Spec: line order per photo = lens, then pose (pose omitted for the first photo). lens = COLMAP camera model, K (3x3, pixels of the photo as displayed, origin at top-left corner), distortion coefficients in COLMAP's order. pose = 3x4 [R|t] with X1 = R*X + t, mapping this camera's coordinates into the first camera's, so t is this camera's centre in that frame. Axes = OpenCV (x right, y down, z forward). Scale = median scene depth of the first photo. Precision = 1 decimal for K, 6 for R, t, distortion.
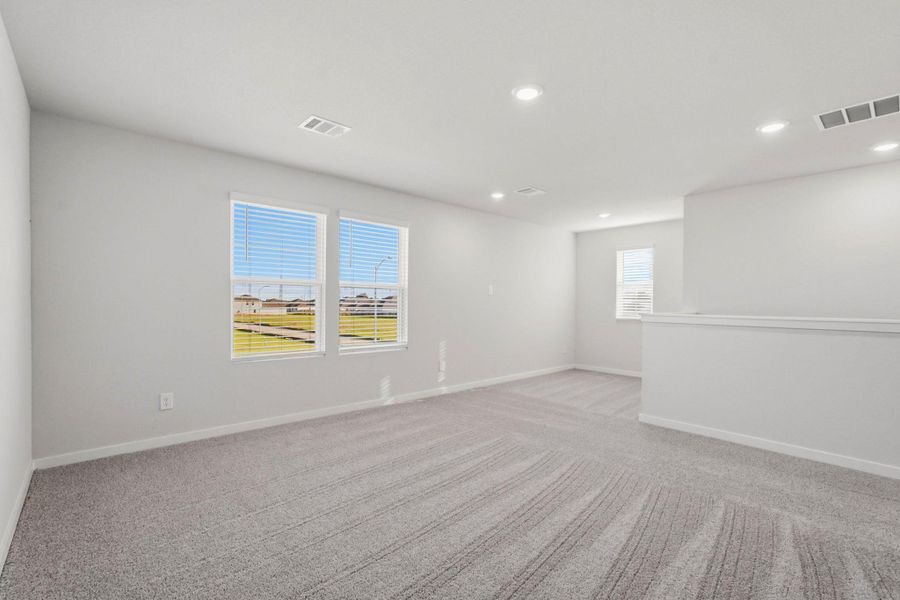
lens RADIAL K [[400.3, 0, 450.0], [0, 400.3, 300.0], [0, 0, 1]] dist [-0.020762, 0.010528]
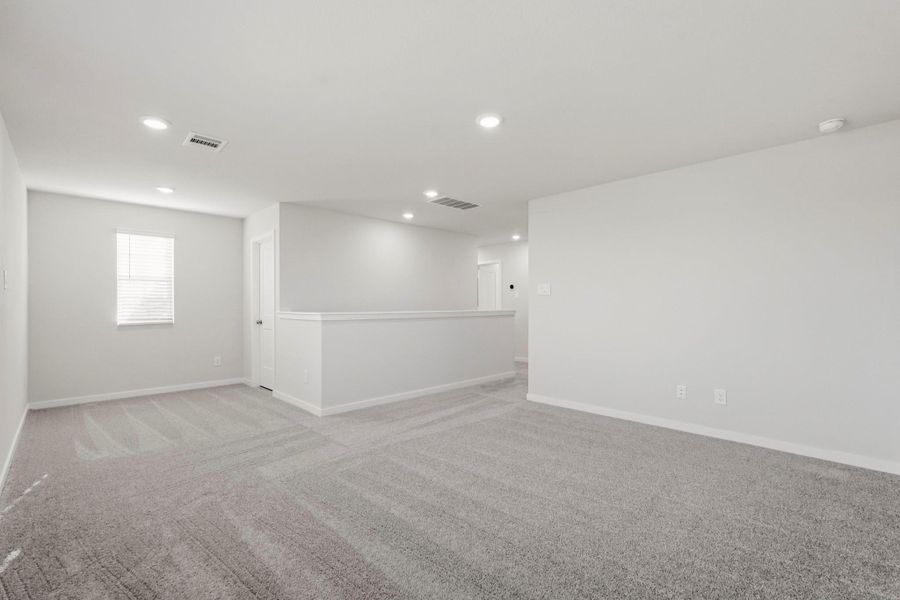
lens RADIAL K [[400.3, 0, 450.0], [0, 400.3, 300.0], [0, 0, 1]] dist [-0.020762, 0.010528]
pose [[-0.028318, -0.008102, 0.999566, -0.361122], [-0.003318, 0.999962, 0.008011, -0.007532], [-0.999593, -0.003090, -0.028344, 0.433068]]
